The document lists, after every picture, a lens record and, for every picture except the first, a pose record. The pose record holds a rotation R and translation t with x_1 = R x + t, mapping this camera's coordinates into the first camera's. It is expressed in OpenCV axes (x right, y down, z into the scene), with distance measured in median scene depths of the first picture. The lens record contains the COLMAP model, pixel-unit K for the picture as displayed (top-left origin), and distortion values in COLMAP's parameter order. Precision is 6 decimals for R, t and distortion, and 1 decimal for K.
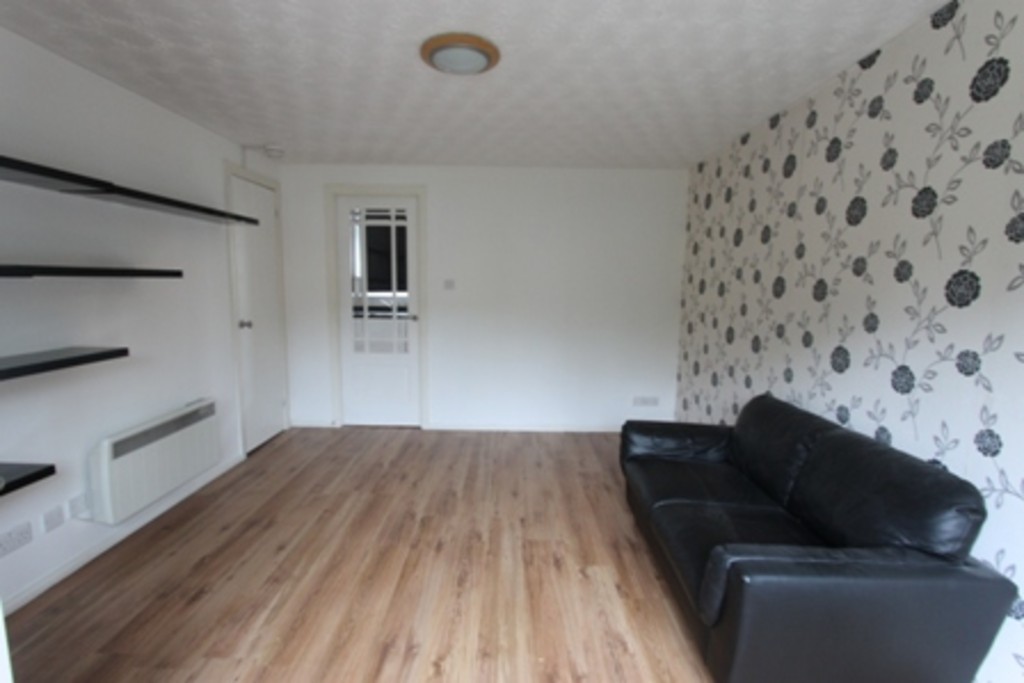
lens RADIAL K [[472.7, 0, 509.9], [0, 472.7, 339.4], [0, 0, 1]] dist [-0.002934, -0.000444]
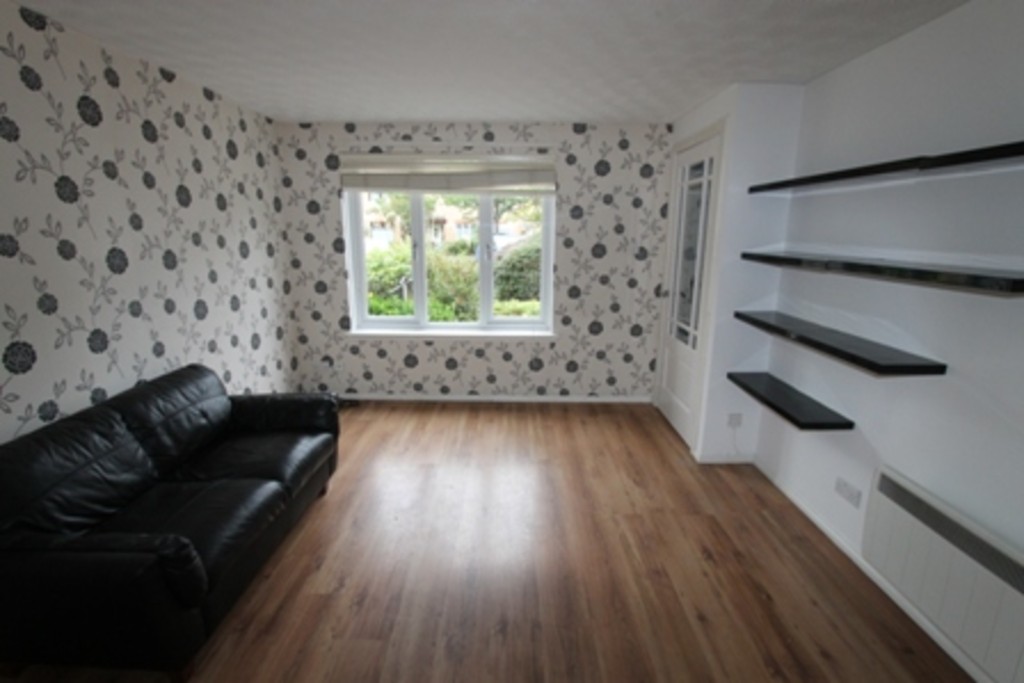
lens RADIAL K [[472.7, 0, 509.9], [0, 472.7, 340.5], [0, 0, 1]] dist [-0.002934, -0.000444]
pose [[-0.999785, -0.020553, -0.002915, -0.186568], [-0.020286, 0.937513, 0.347359, -0.323897], [-0.004406, 0.347343, -0.937728, 1.949818]]
